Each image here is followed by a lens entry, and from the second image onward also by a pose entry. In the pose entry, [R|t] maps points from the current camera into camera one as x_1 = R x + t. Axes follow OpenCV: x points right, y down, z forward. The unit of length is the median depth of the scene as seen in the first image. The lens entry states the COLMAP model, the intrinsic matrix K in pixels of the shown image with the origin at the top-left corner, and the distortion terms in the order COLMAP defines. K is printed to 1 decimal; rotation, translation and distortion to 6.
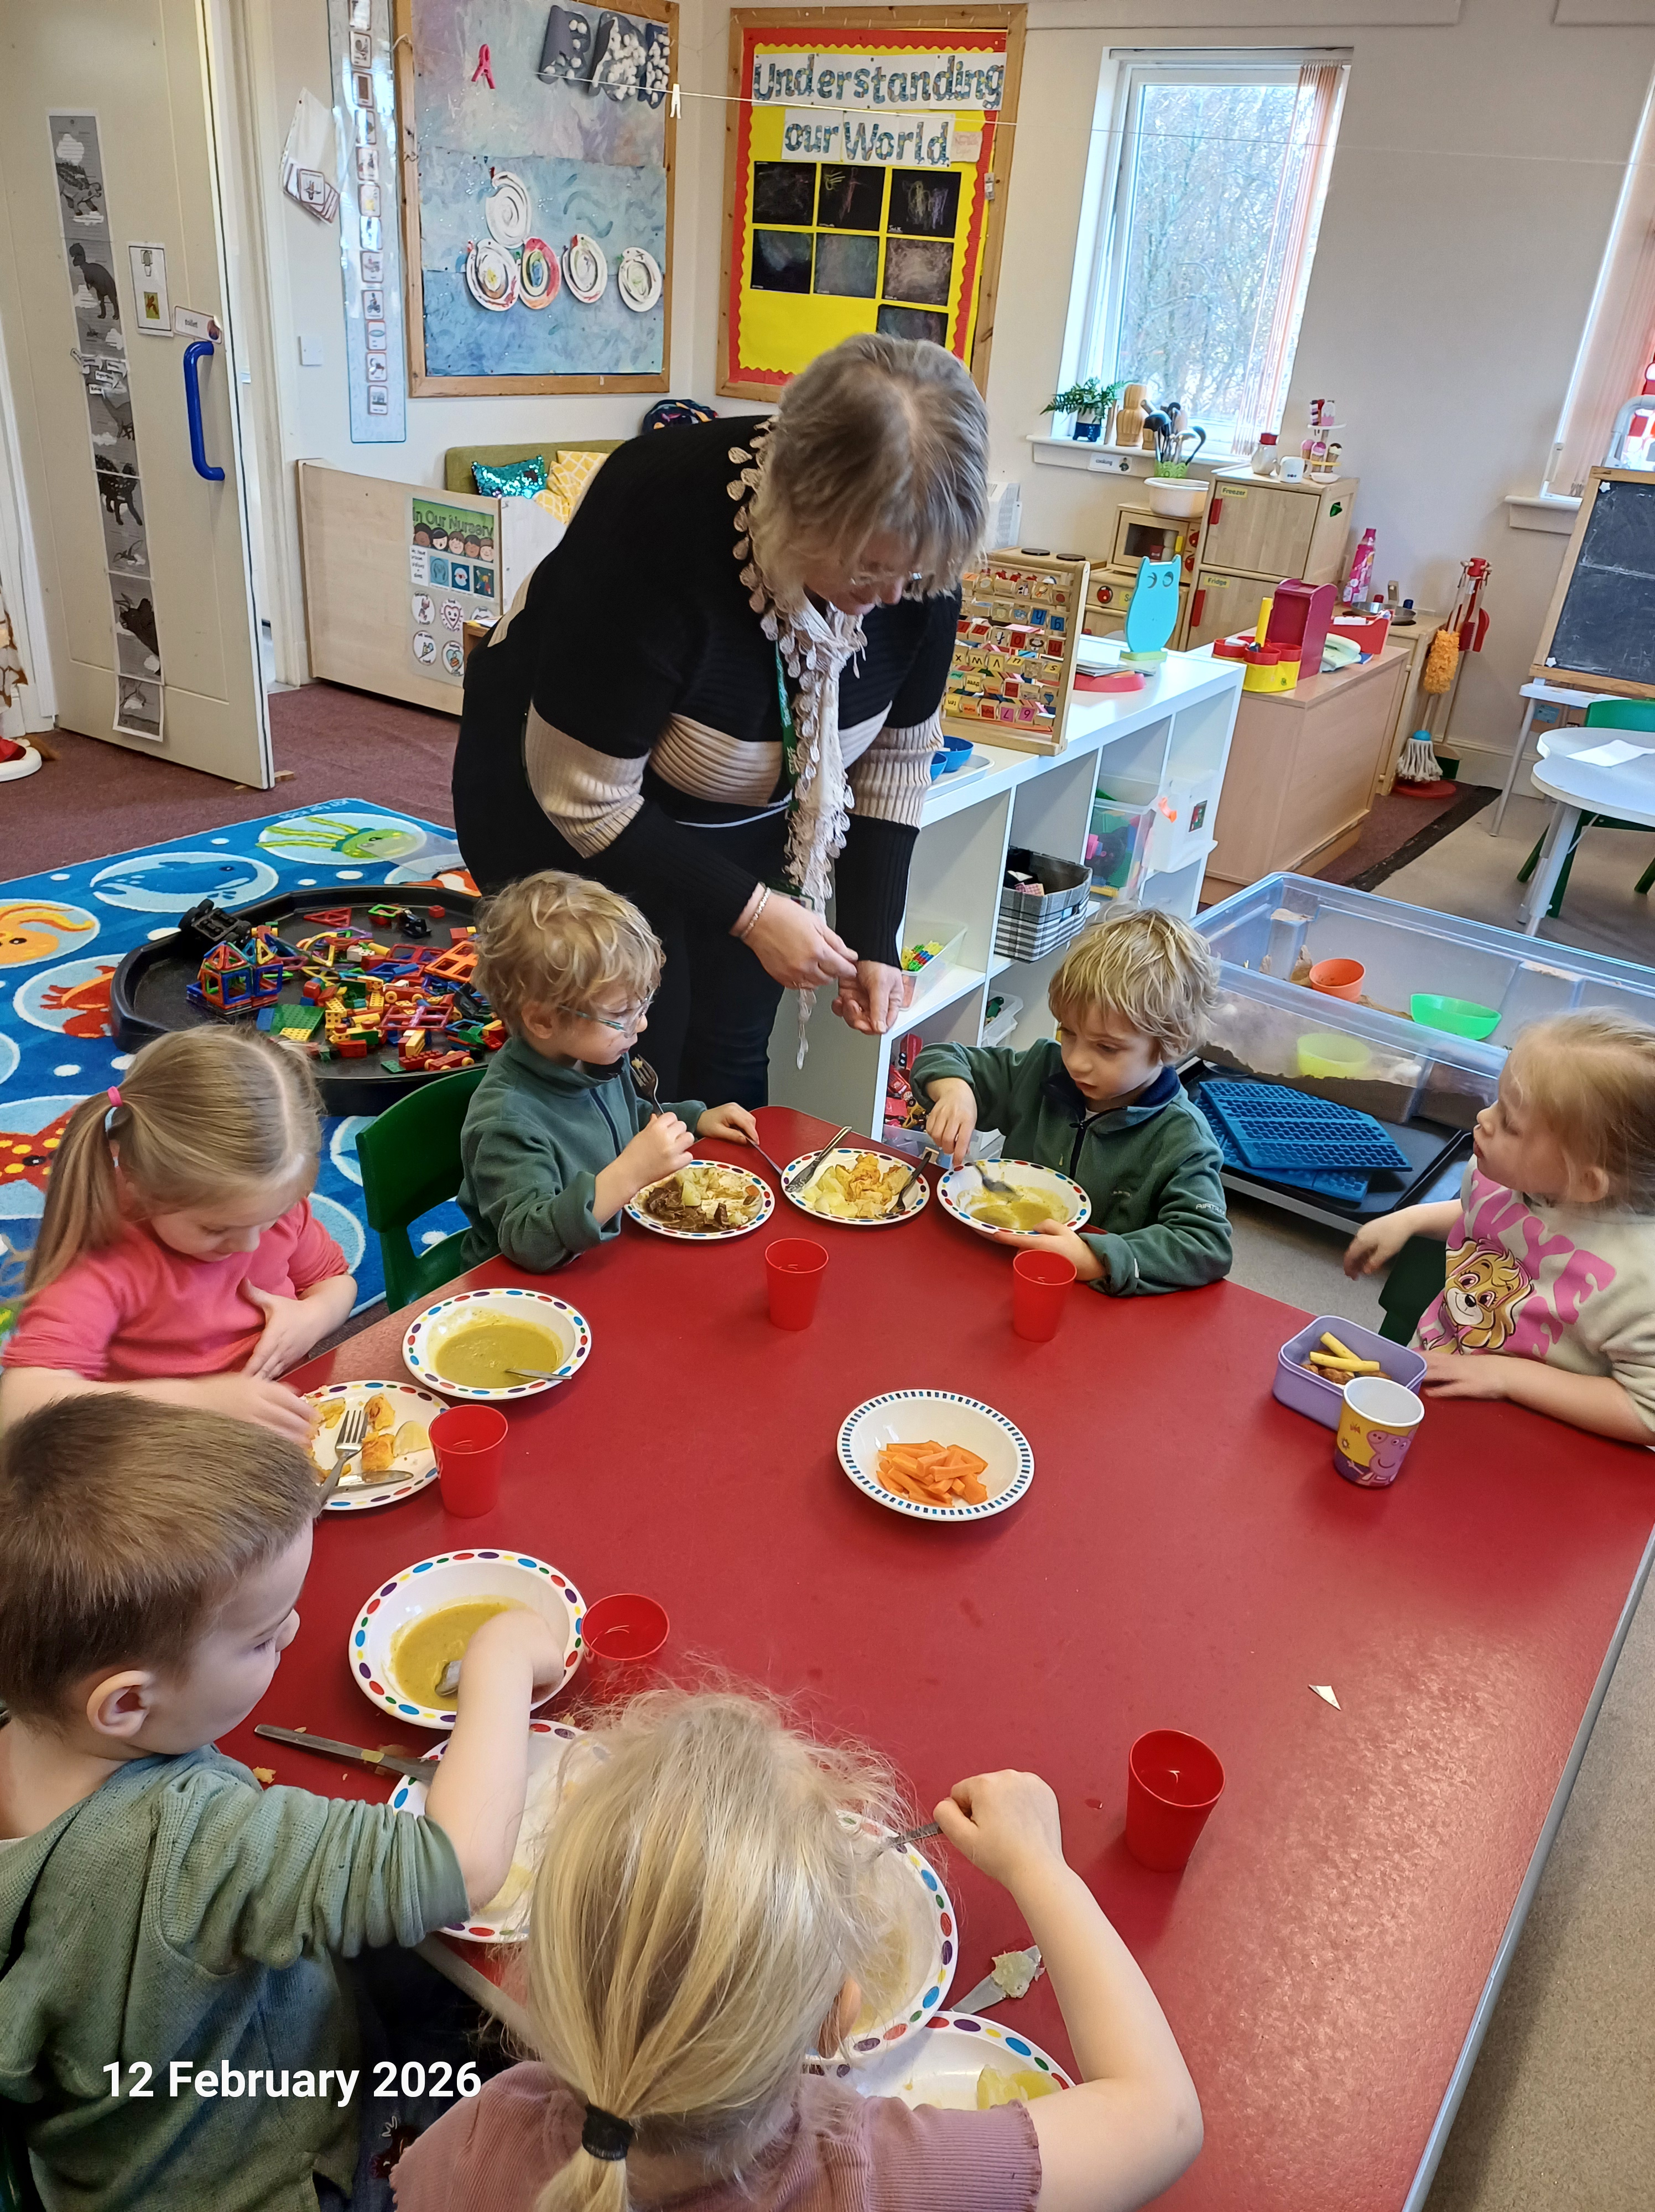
lens RADIAL K [[1603.8, 0, 821.3], [0, 1603.8, 1108.6], [0, 0, 1]] dist [0.012971, 0.010290]
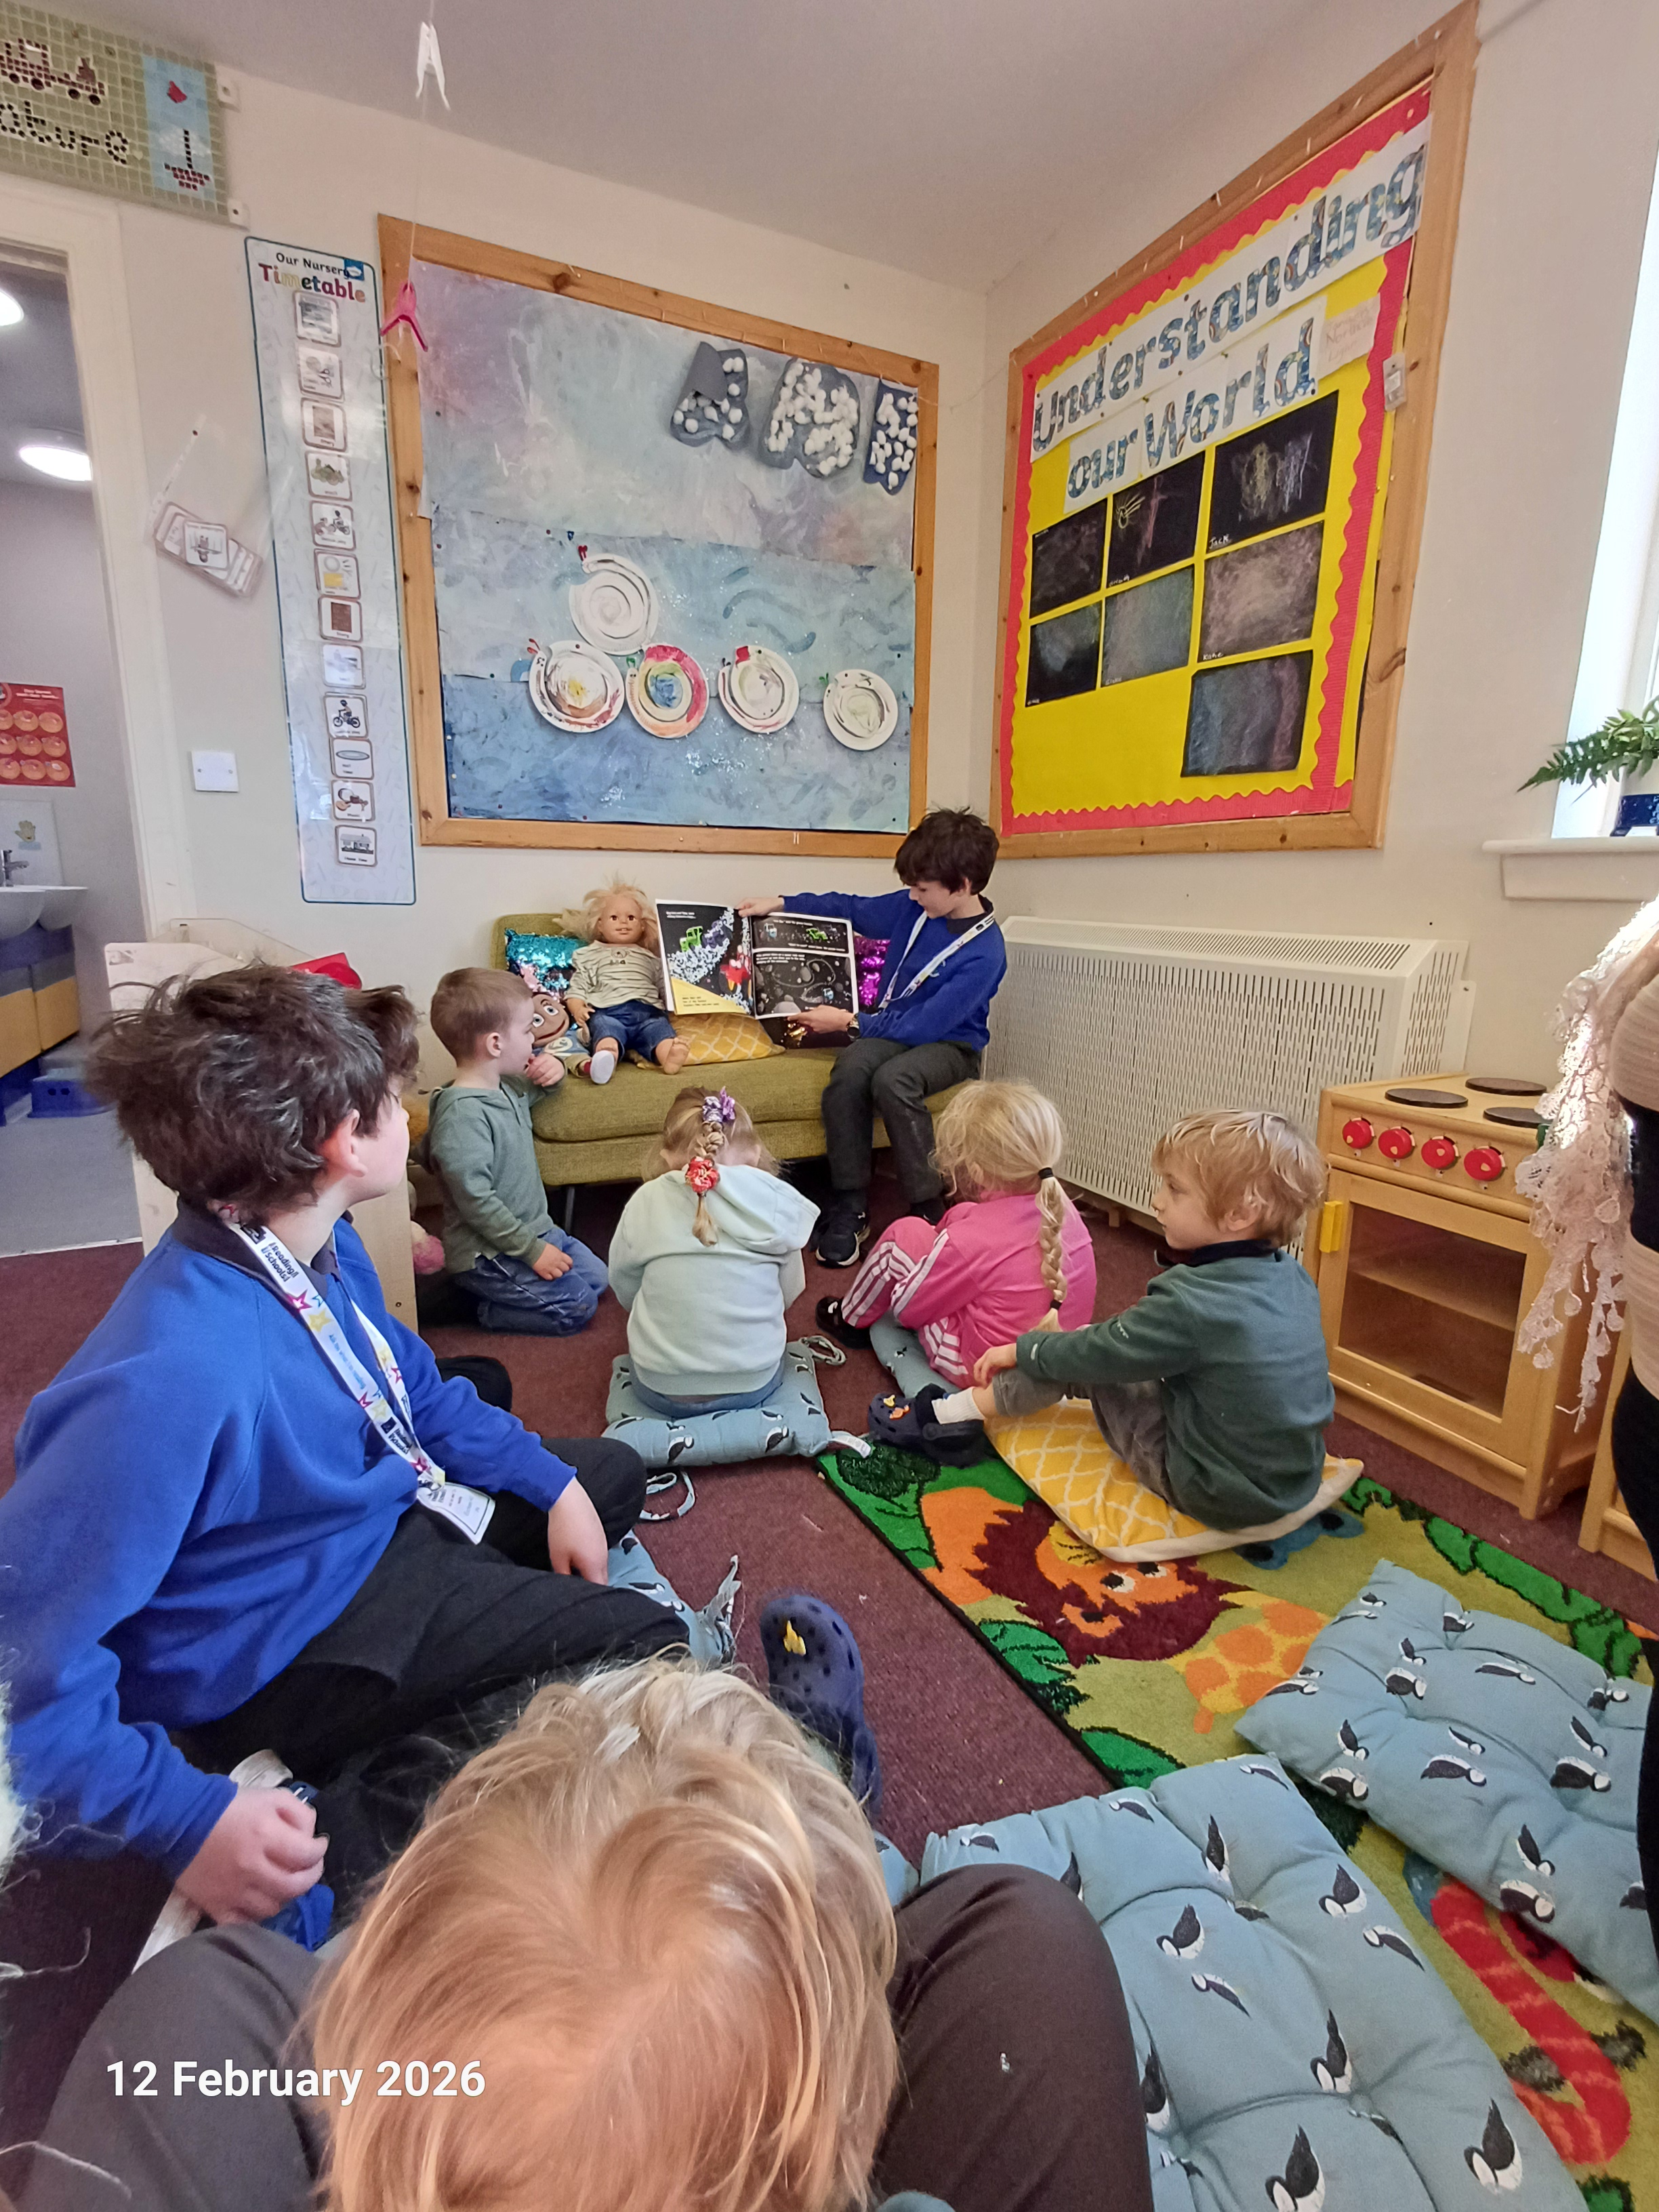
lens RADIAL K [[1022.1, 0, 825.1], [0, 1022.1, 1098.4], [0, 0, 1]] dist [-0.002265, -0.000653]
pose [[0.869690, 0.043639, -0.491666, 0.111671], [-0.186910, 0.951024, -0.246206, -0.247664], [0.456842, 0.306020, 0.835253, 0.704736]]
